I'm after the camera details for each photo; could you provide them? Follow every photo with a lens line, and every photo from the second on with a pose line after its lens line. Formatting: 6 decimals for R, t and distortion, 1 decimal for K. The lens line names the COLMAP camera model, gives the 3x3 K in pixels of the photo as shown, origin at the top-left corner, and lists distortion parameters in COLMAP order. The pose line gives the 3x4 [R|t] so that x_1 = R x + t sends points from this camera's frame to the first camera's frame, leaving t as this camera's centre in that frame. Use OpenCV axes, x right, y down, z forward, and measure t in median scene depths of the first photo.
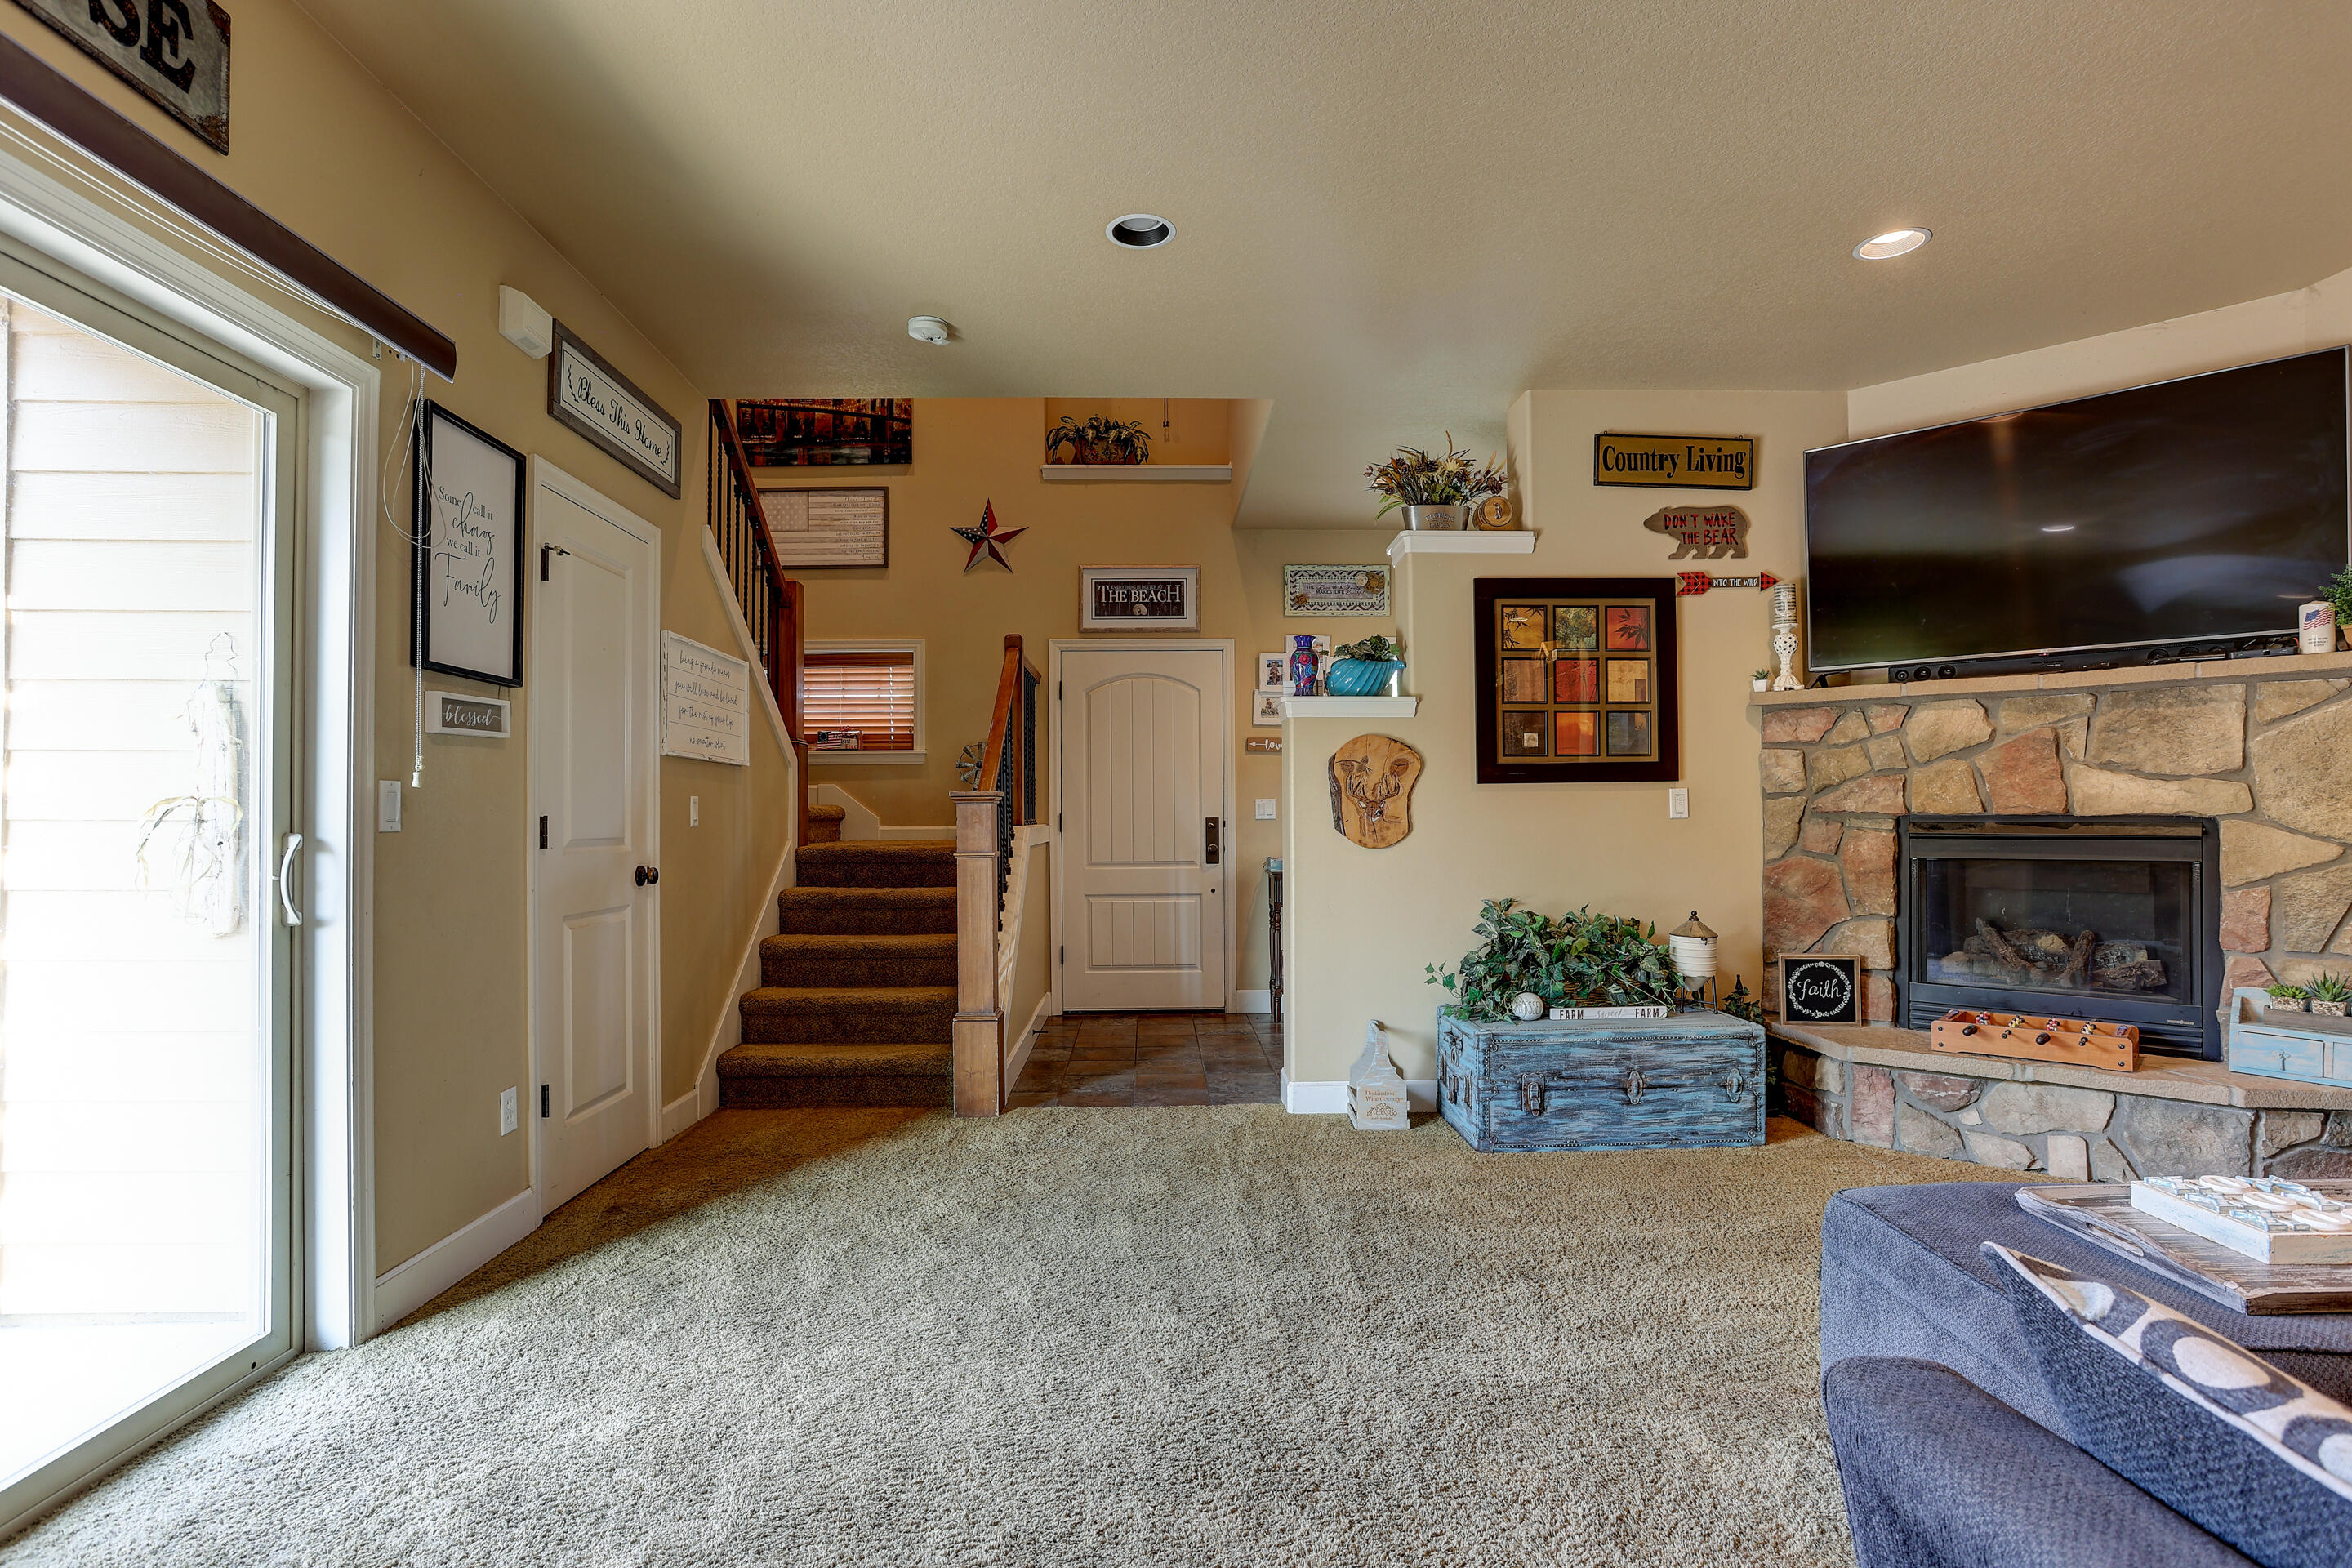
lens RADIAL K [[1178.8, 0, 1165.4], [0, 1178.8, 798.8], [0, 0, 1]] dist [-0.065697, 0.038889]
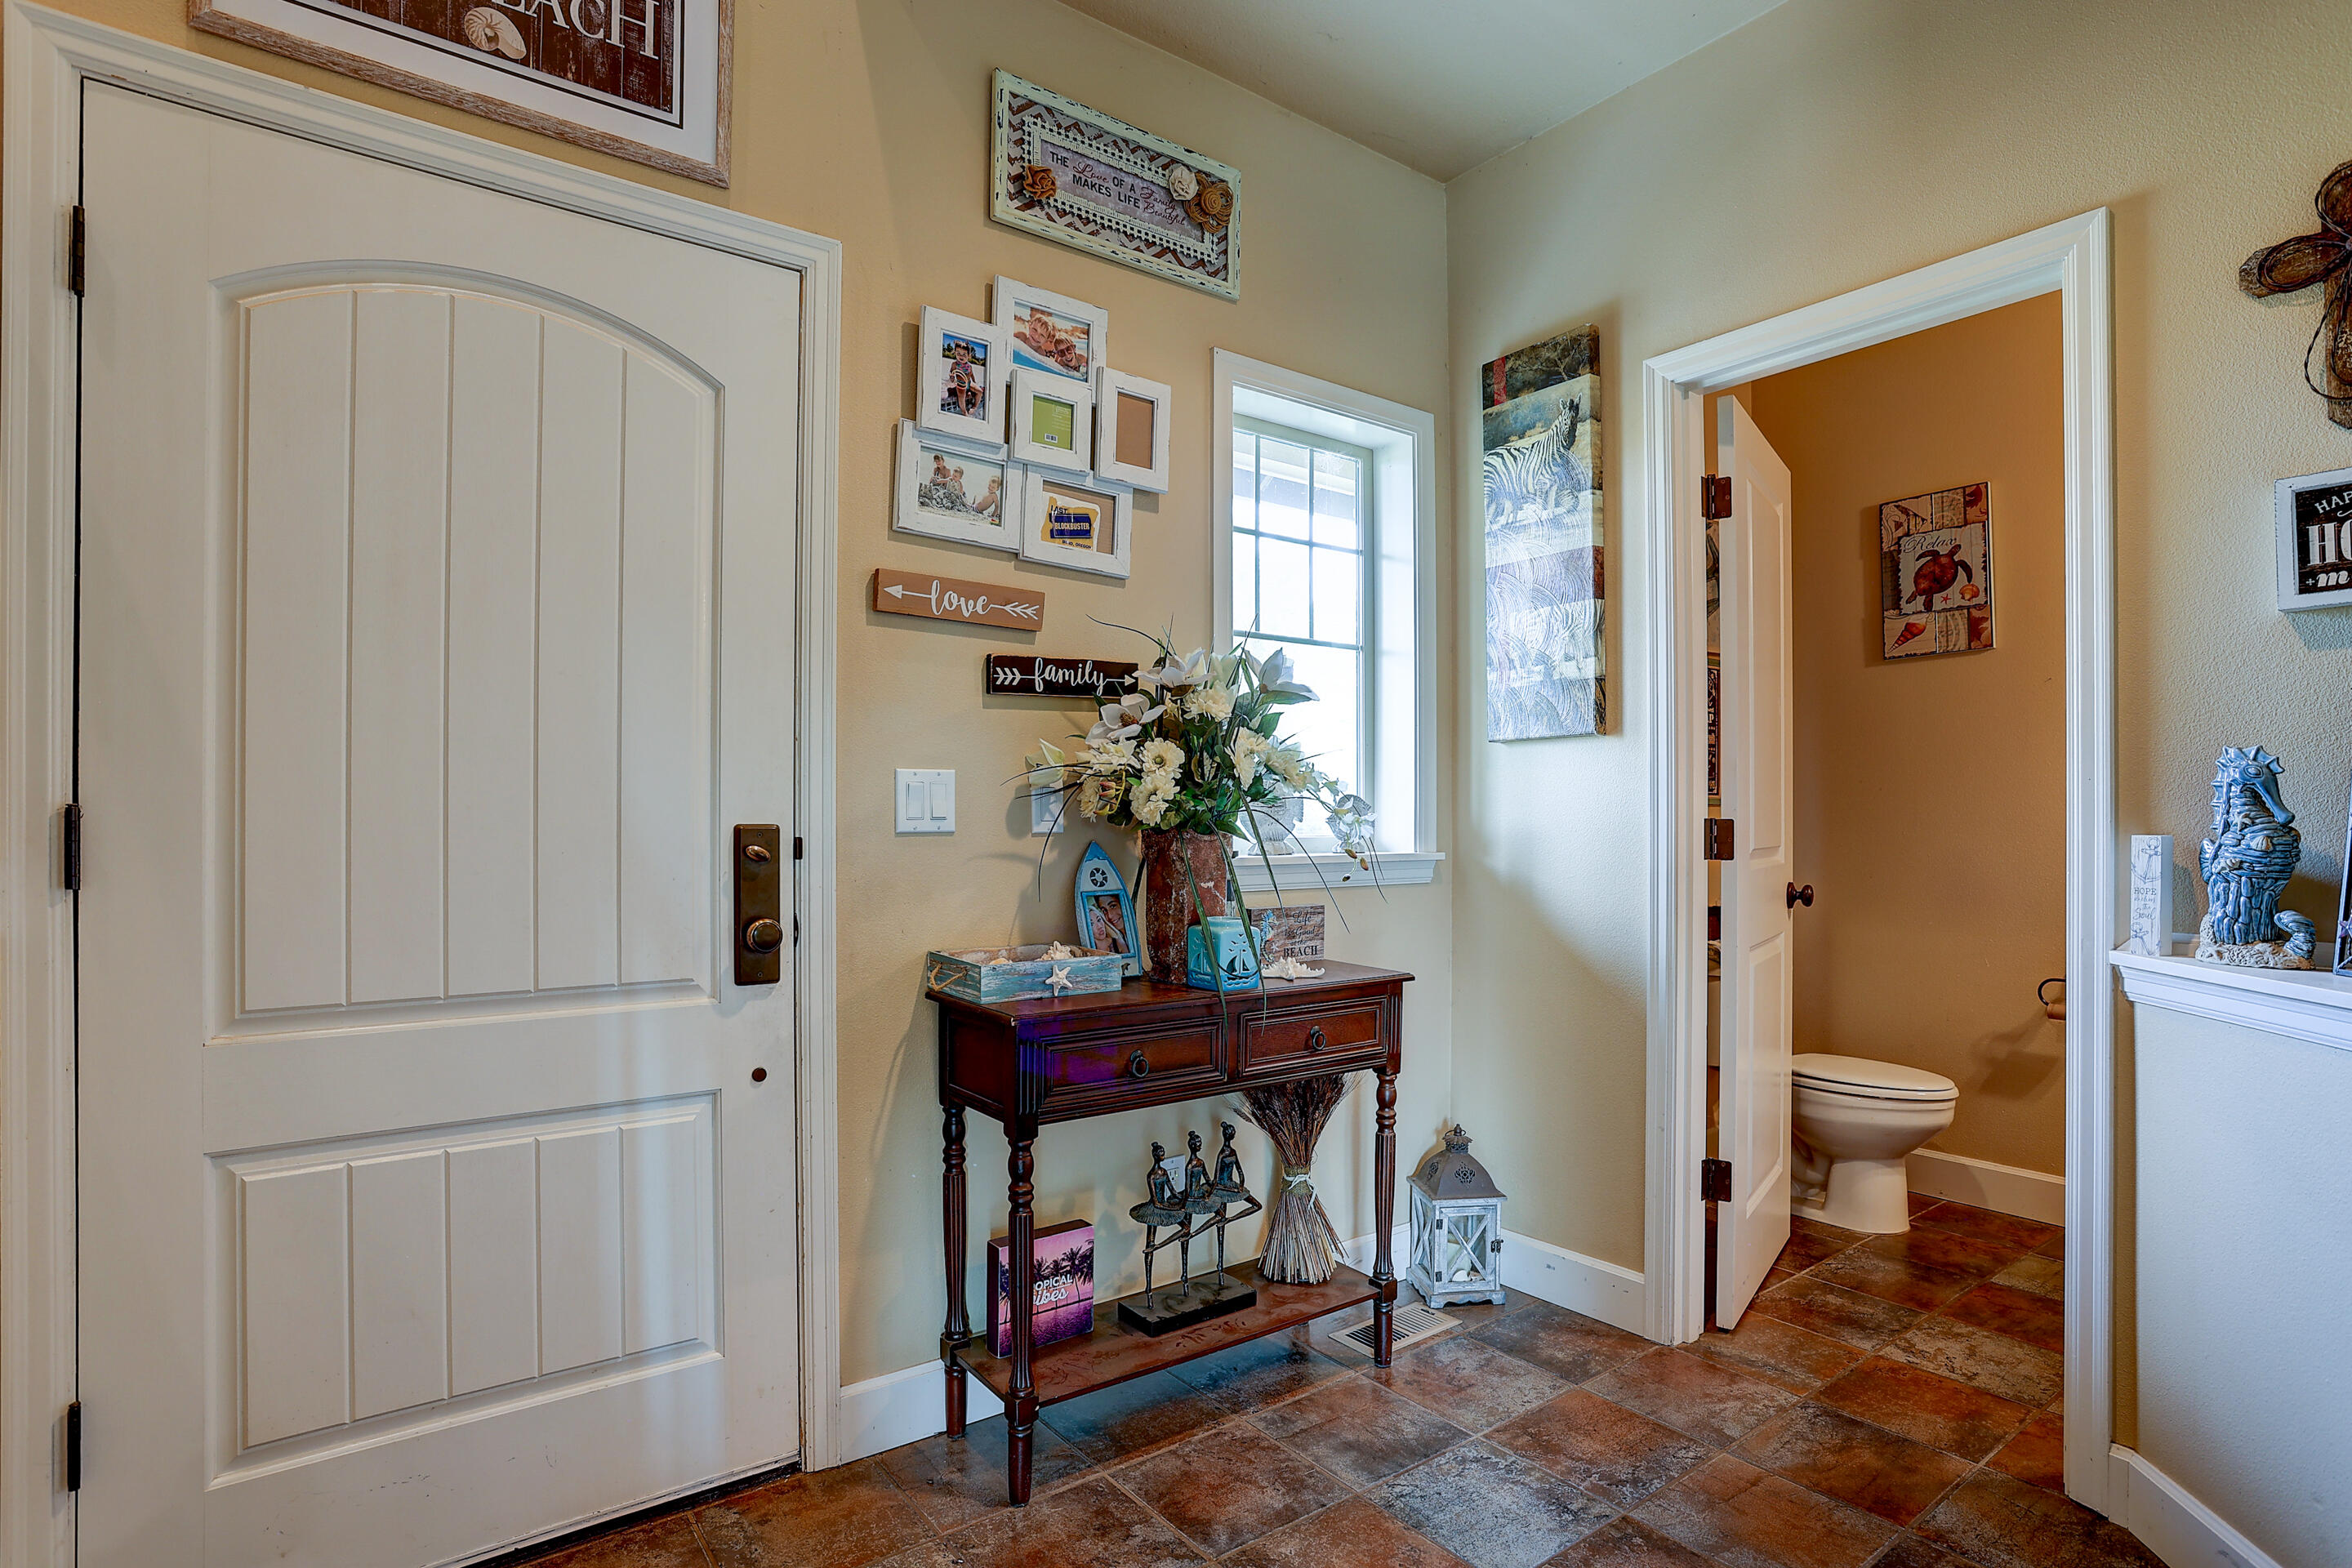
lens RADIAL K [[1194.9, 0, 1190.5], [0, 1194.9, 819.2], [0, 0, 1]] dist [-0.077016, 0.042840]
pose [[0.805489, 0.007606, 0.592562, -0.071497], [-0.015218, 0.999853, 0.007852, 0.015127], [-0.592415, -0.015343, 0.805487, 1.052716]]
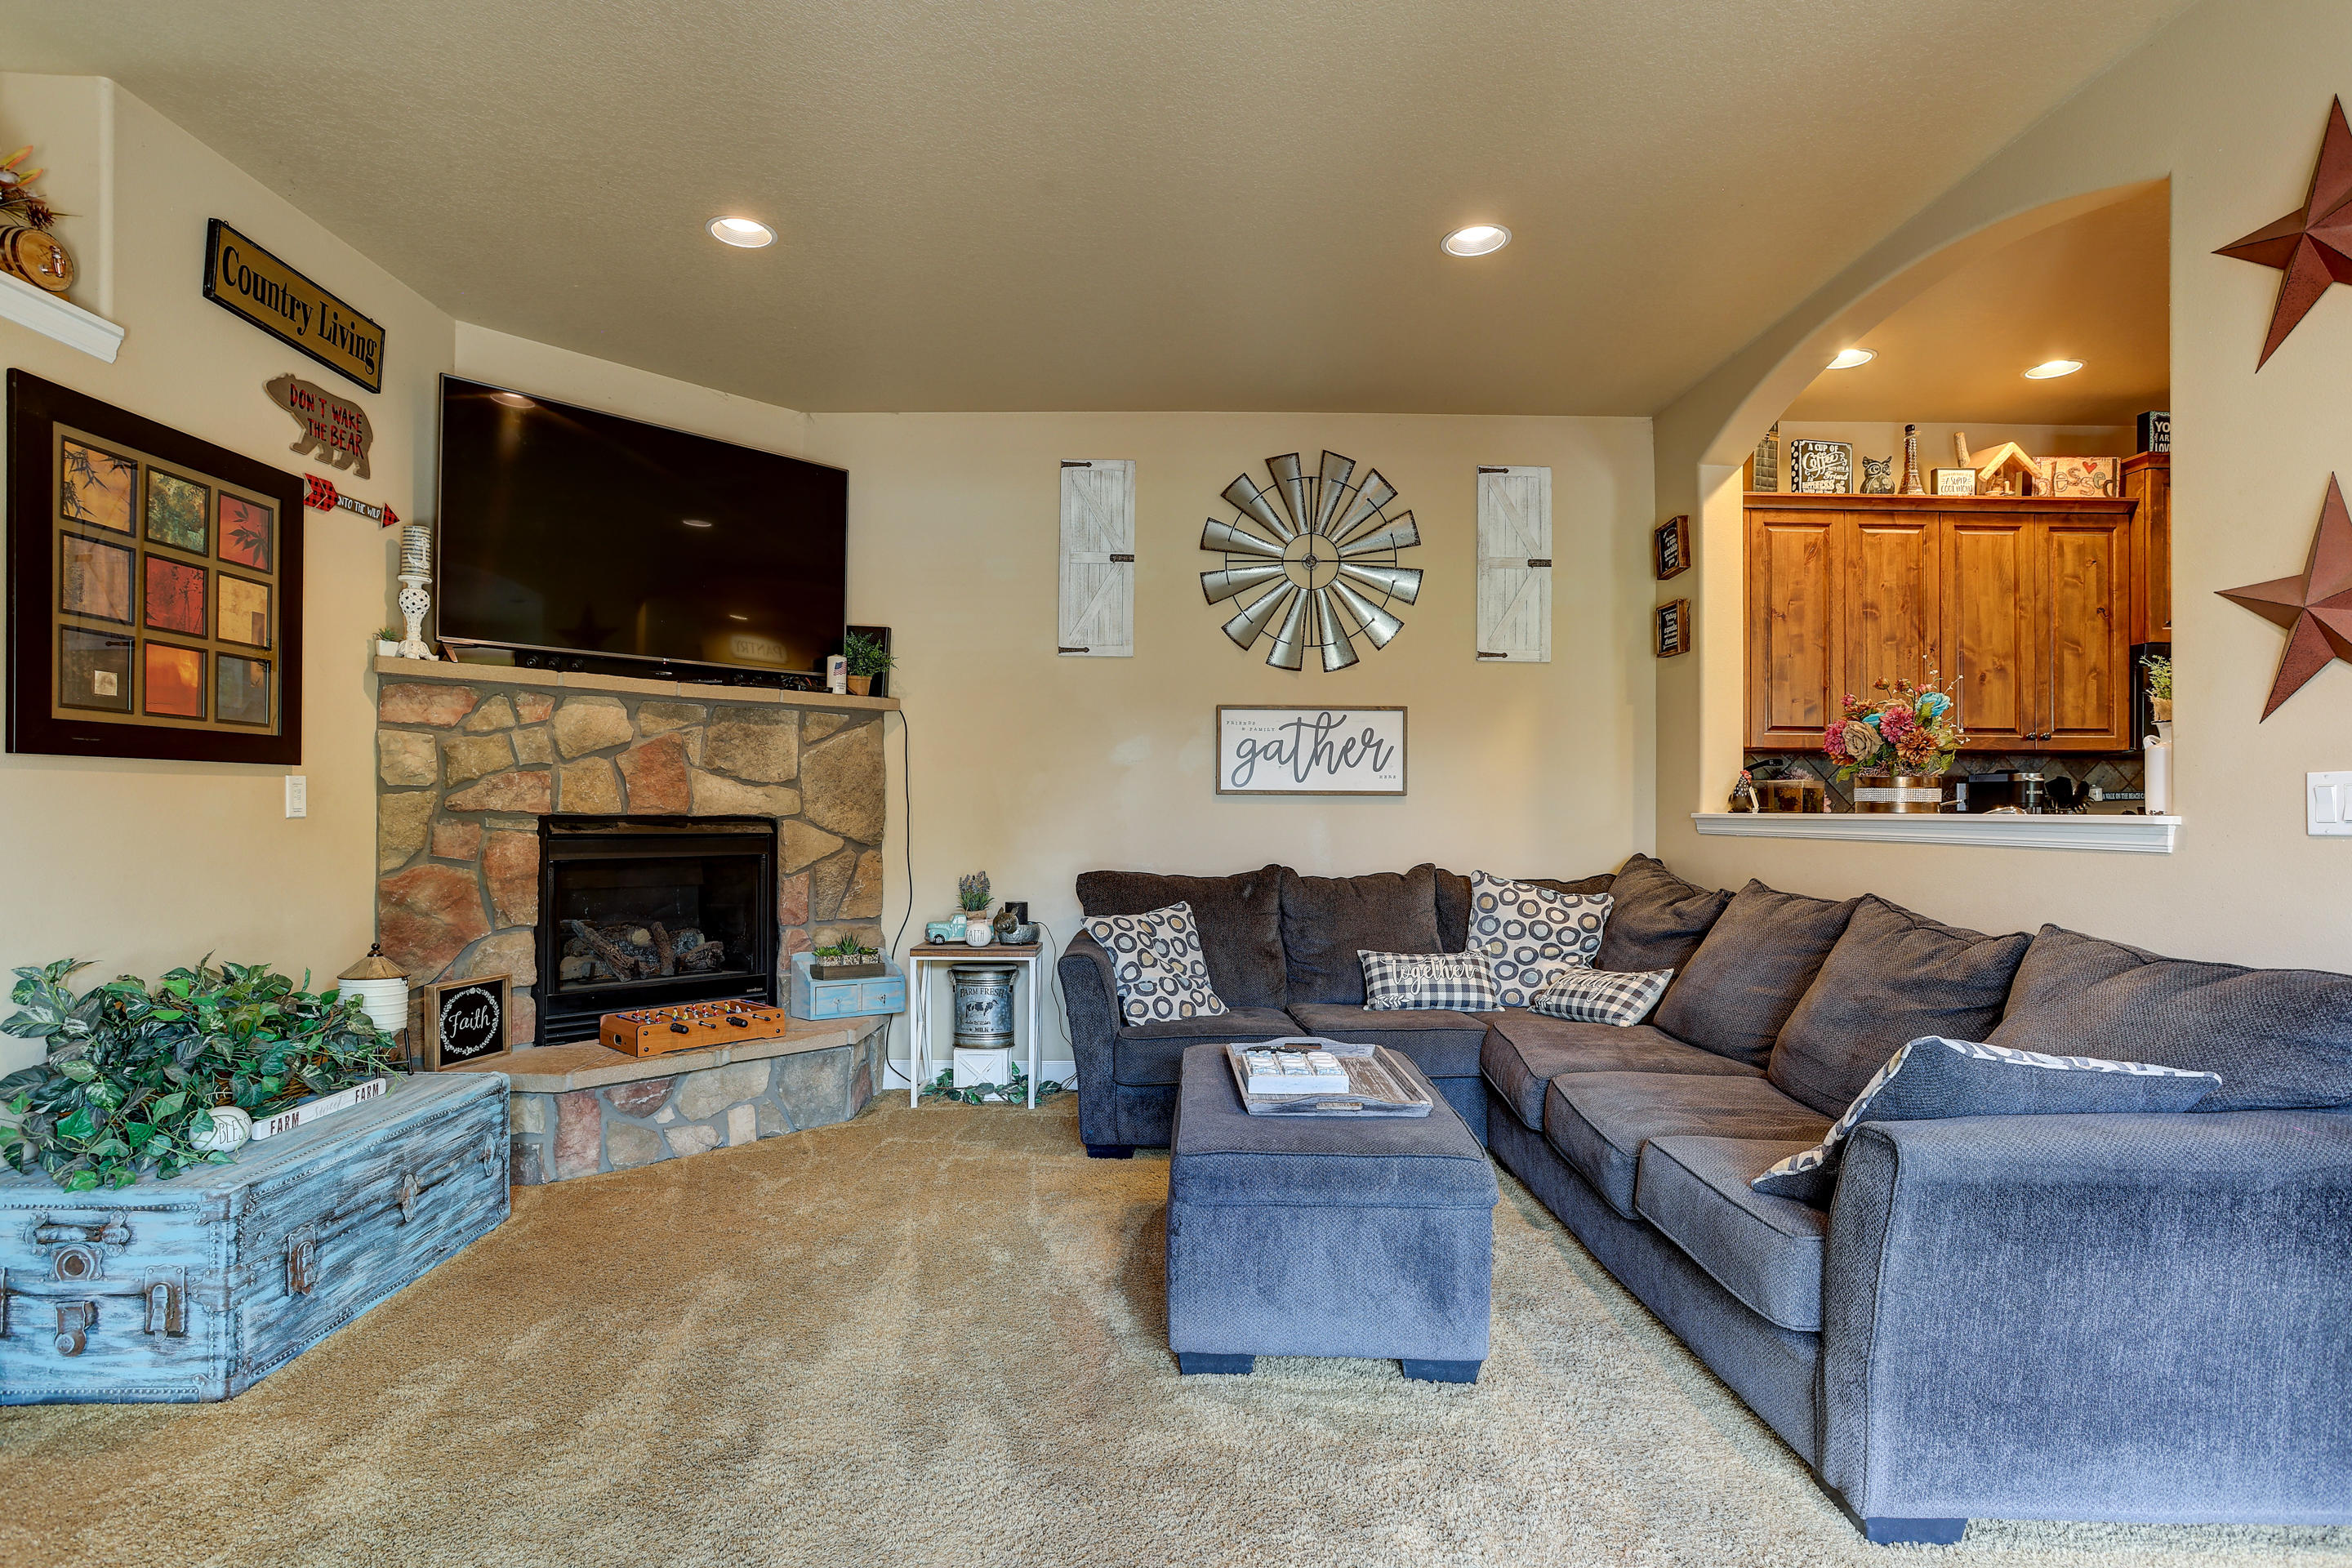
lens RADIAL K [[1161.0, 0, 1155.3], [0, 1161.0, 809.7], [0, 0, 1]] dist [-0.063054, 0.040276]
pose [[0.005524, 0.006986, 0.999960, -0.249350], [-0.018447, 0.999806, -0.006883, 0.007002], [-0.999815, -0.018408, 0.005652, 0.473639]]
